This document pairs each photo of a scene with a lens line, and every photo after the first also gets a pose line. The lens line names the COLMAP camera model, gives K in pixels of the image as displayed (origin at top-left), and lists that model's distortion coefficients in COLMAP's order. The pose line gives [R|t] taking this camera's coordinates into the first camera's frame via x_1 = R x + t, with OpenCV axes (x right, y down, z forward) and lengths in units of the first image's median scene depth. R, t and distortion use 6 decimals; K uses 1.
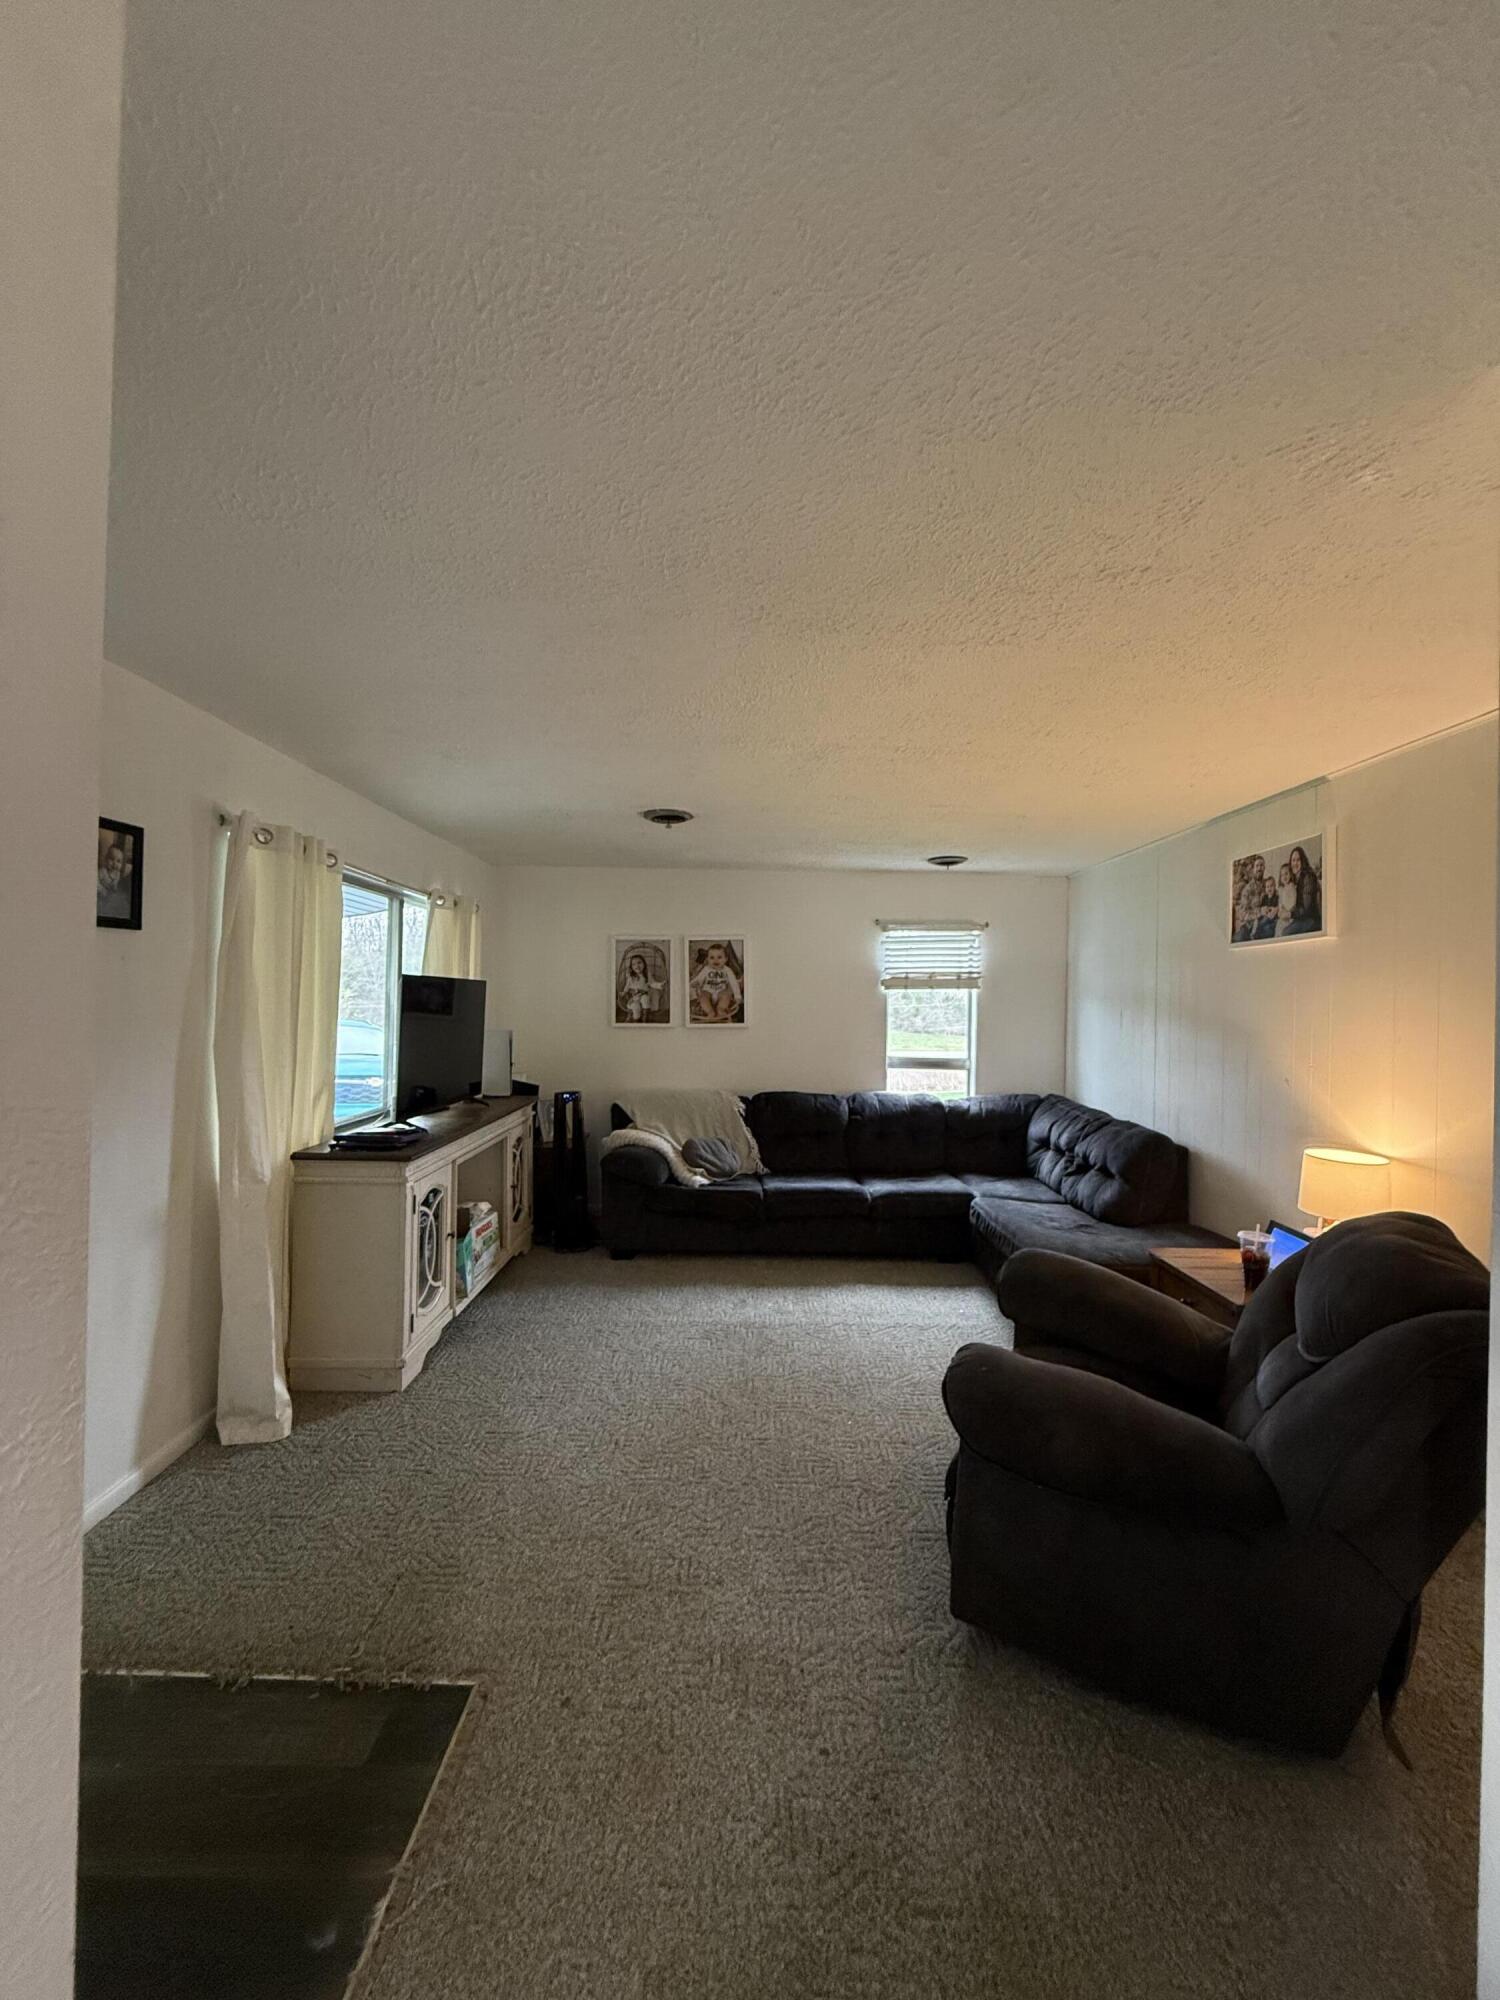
lens RADIAL K [[792.6, 0, 753.6], [0, 792.6, 994.0], [0, 0, 1]] dist [-0.003817, 0.000272]
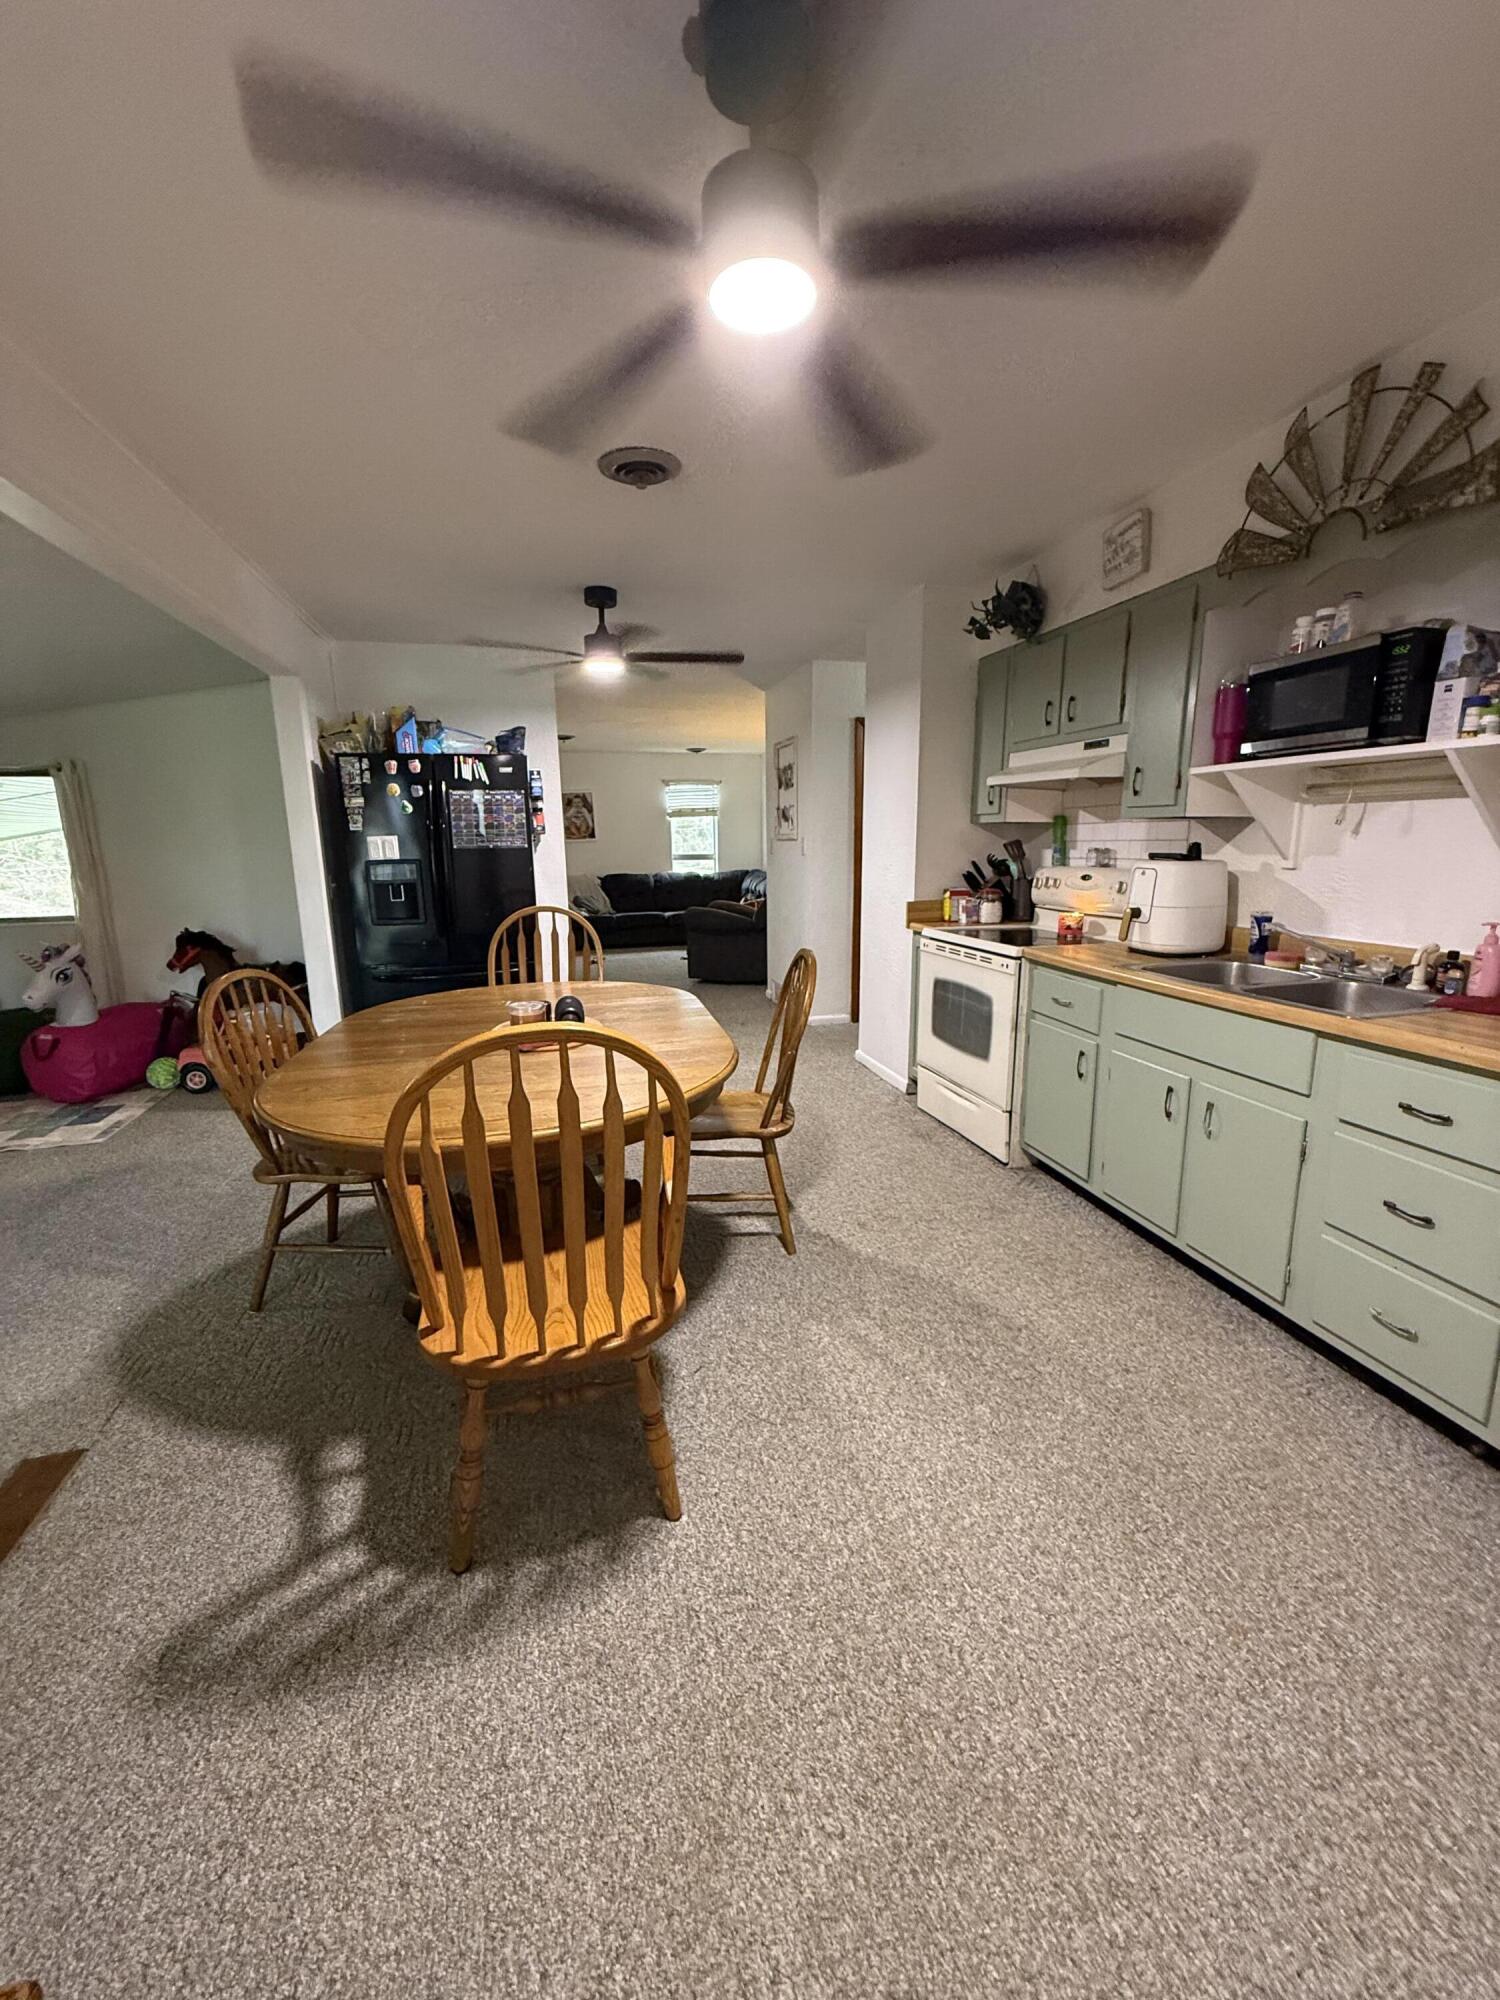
lens RADIAL K [[792.6, 0, 745.9], [0, 792.6, 999.2], [0, 0, 1]] dist [-0.003817, 0.000272]
pose [[0.967714, -0.083522, 0.237811, -0.153341], [0.033240, 0.977550, 0.208067, 0.032227], [-0.249850, -0.193444, 0.948765, -0.991090]]
